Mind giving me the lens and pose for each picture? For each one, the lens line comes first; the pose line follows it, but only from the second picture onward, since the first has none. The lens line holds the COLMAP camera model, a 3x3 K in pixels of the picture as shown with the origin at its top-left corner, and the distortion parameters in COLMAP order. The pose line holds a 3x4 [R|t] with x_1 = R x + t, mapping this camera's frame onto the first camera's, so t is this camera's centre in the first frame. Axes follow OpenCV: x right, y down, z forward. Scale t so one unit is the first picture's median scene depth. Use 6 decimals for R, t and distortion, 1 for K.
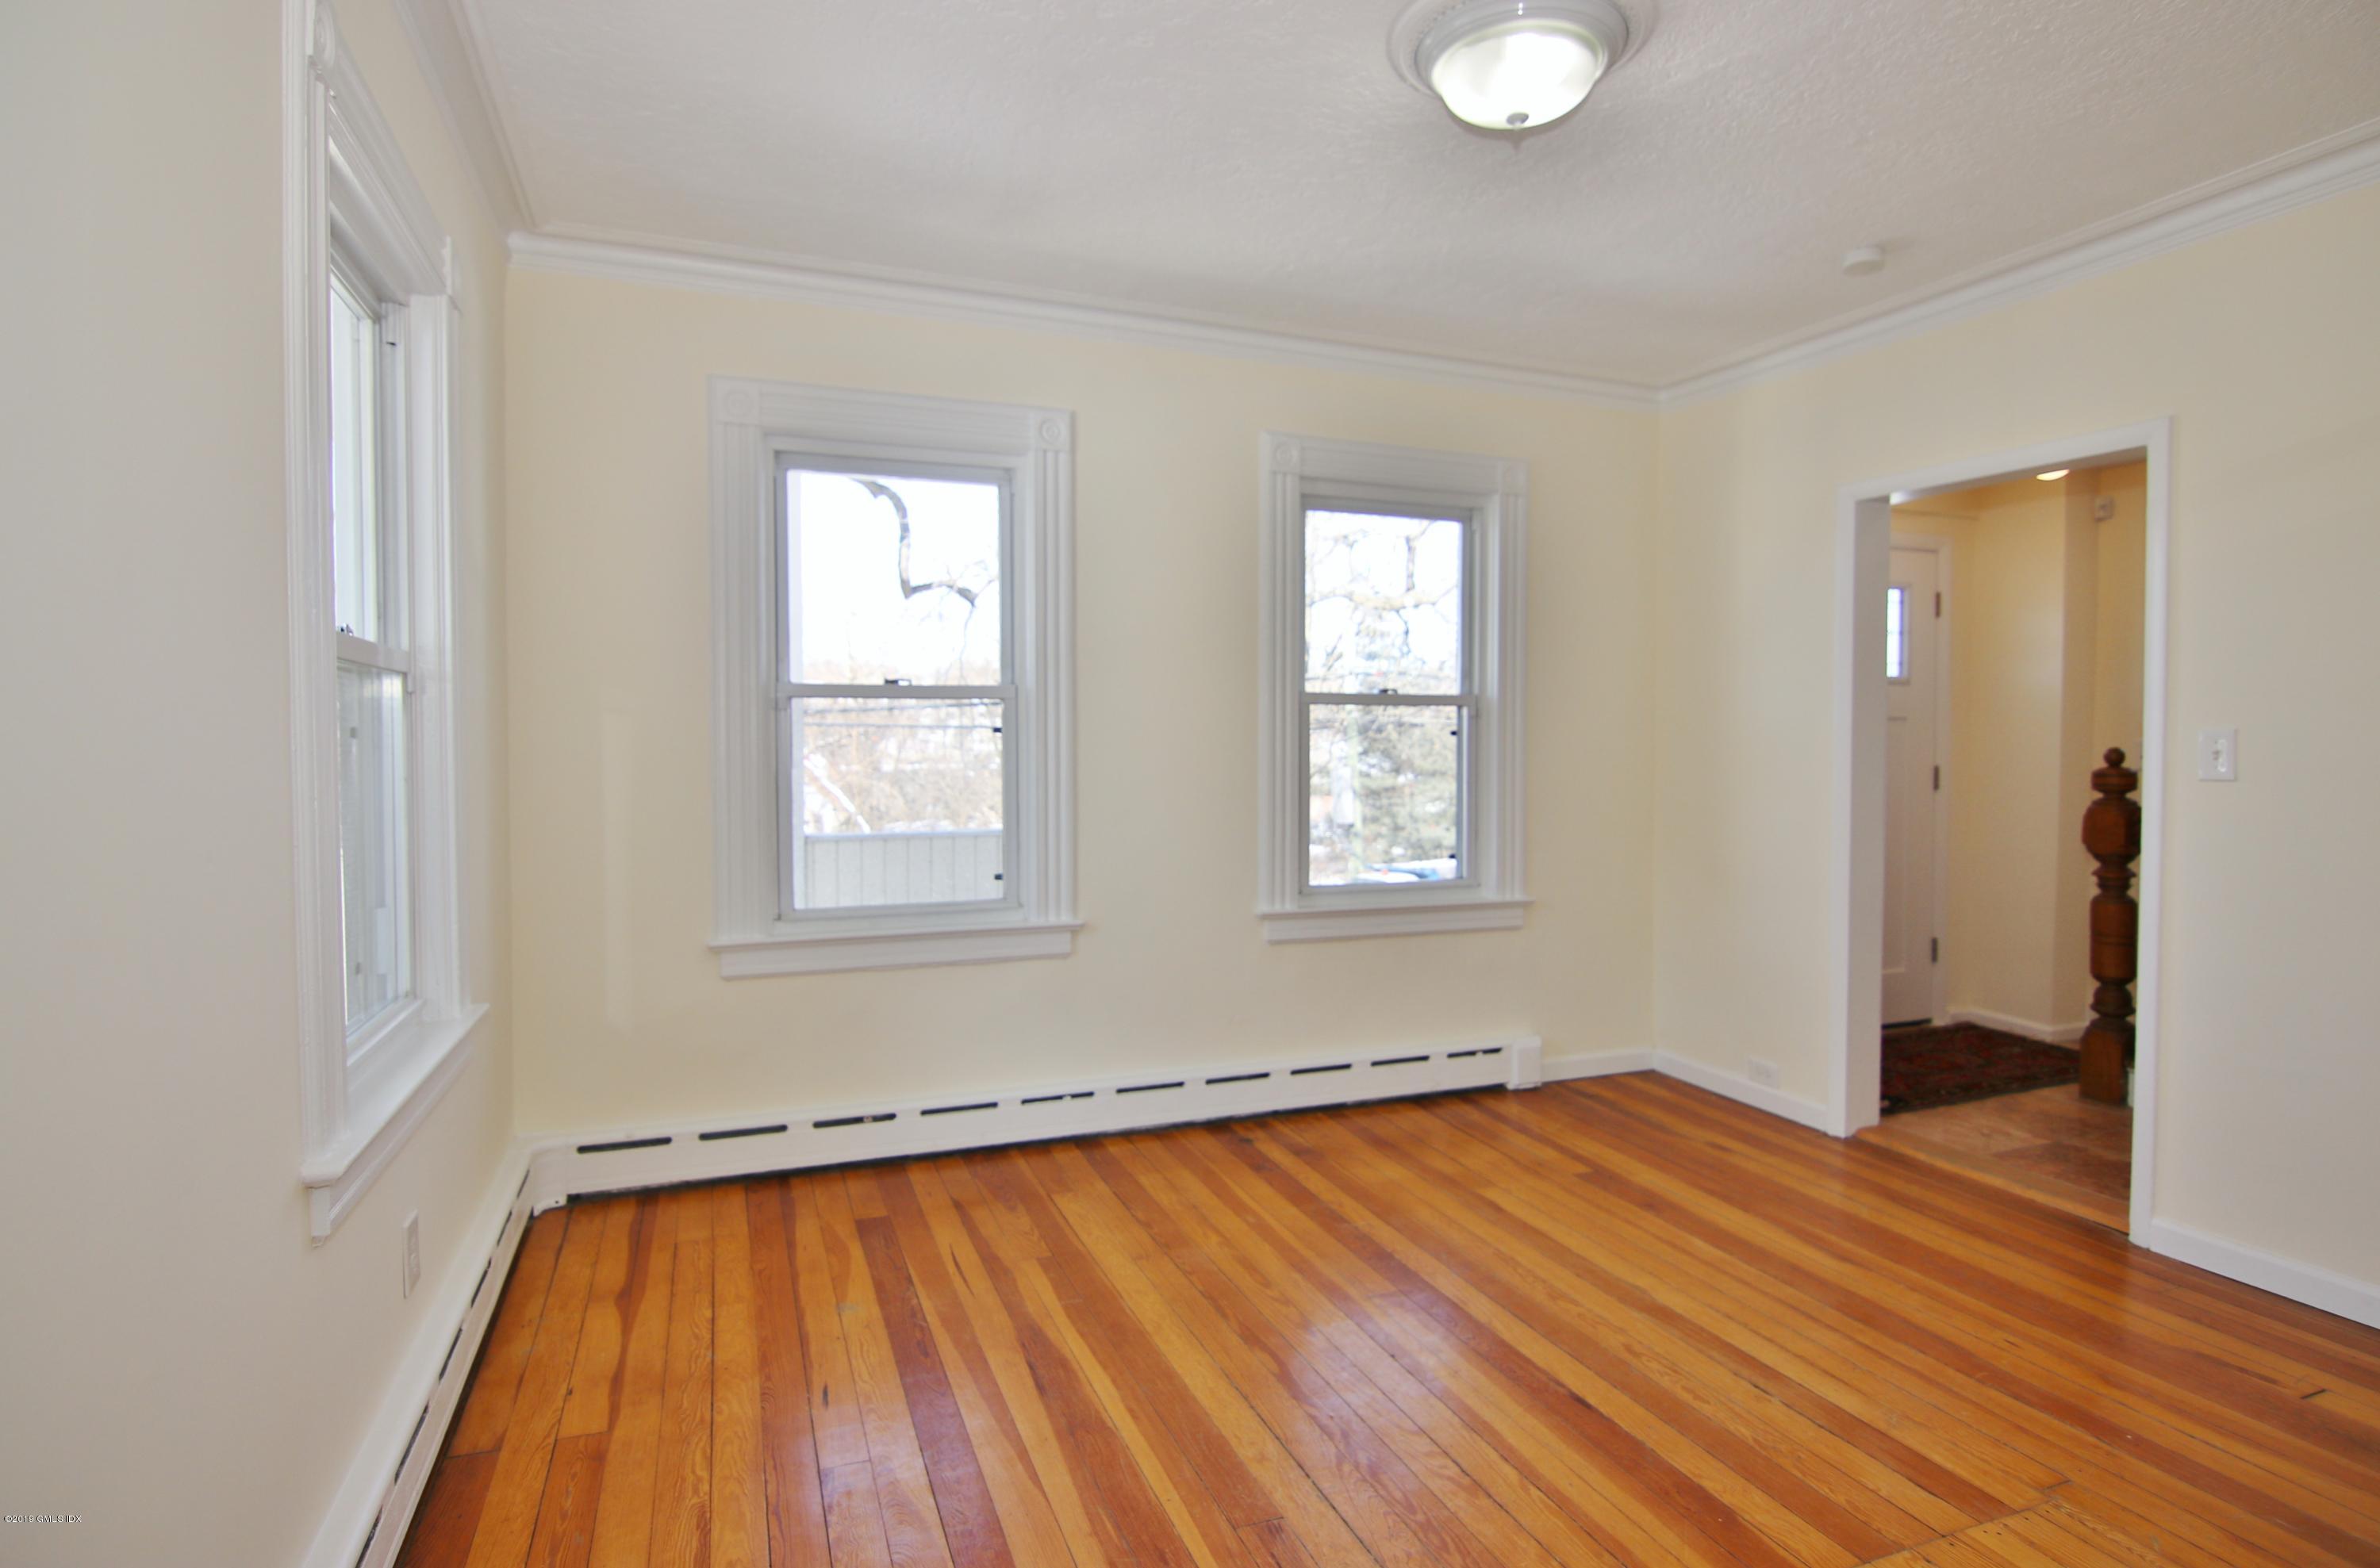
lens RADIAL K [[1218.2, 0, 1186.6], [0, 1218.2, 783.5], [0, 0, 1]] dist [-0.004447, -0.008130]
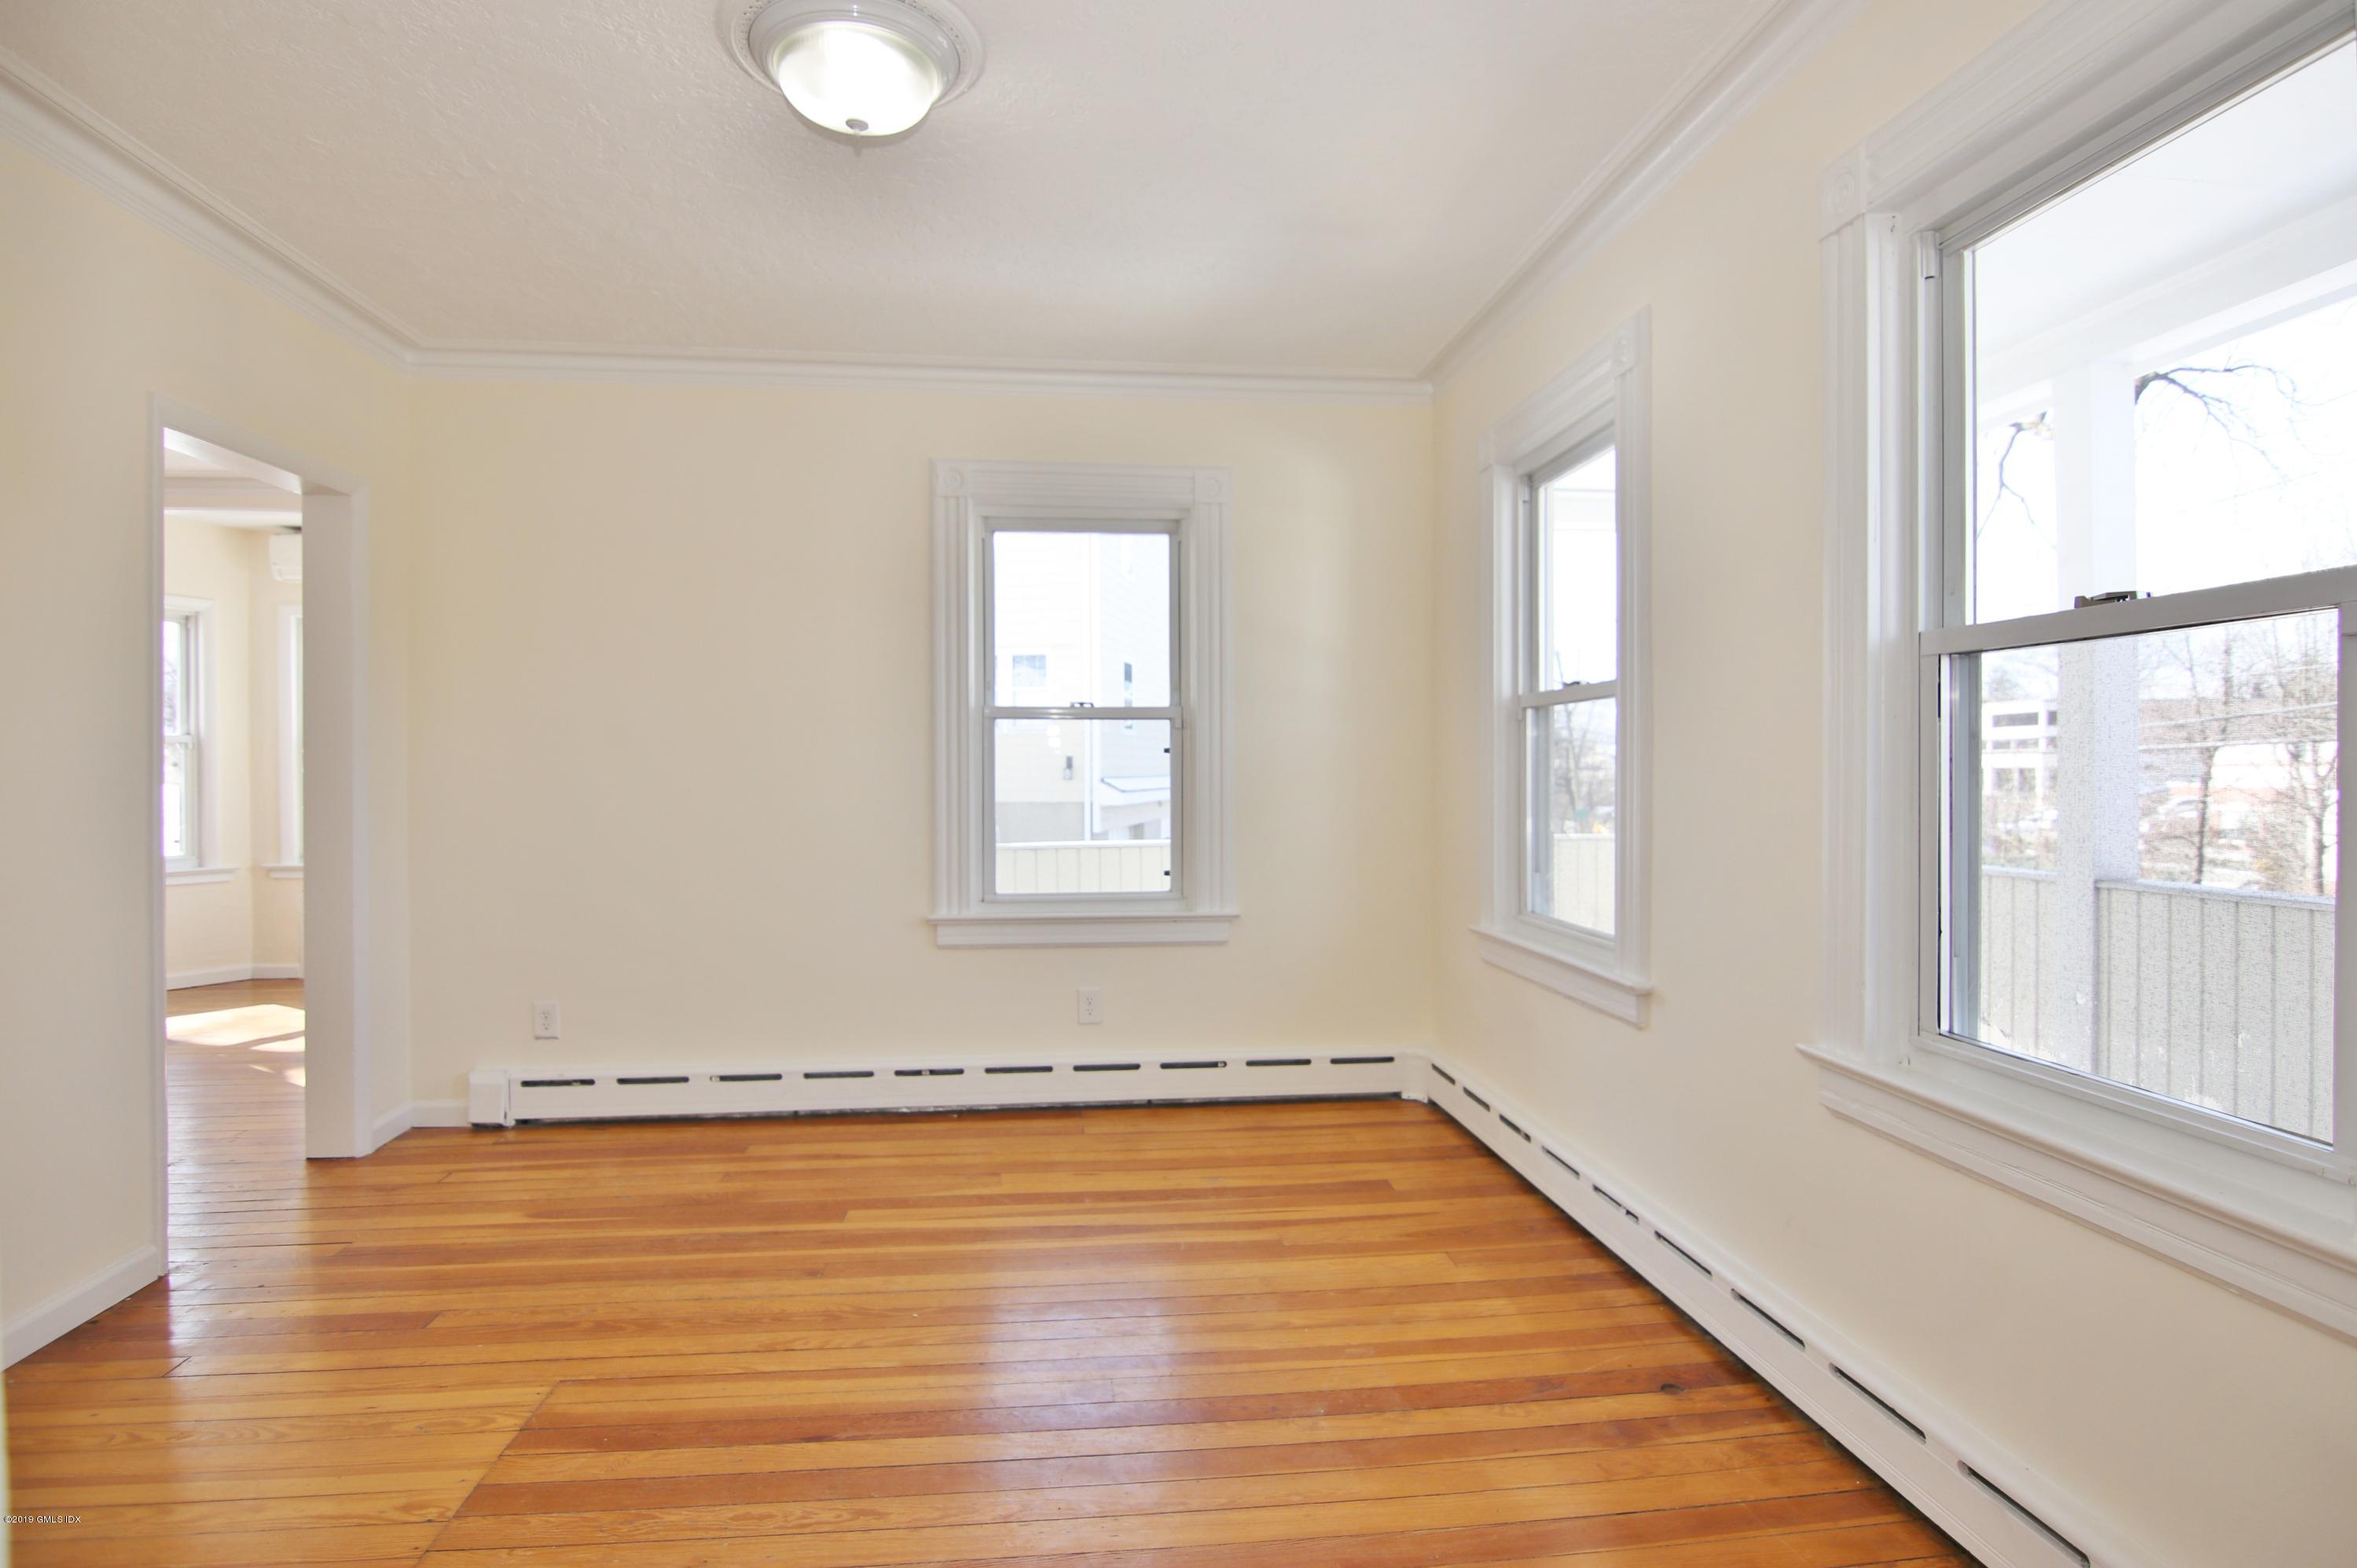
lens RADIAL K [[1206.6, 0, 1176.9], [0, 1206.6, 785.2], [0, 0, 1]] dist [-0.004447, -0.008130]
pose [[-0.267531, 0.008436, -0.963512, 0.973872], [-0.025891, 0.999538, 0.015941, -0.018028], [0.963201, 0.029211, -0.267189, 1.277877]]
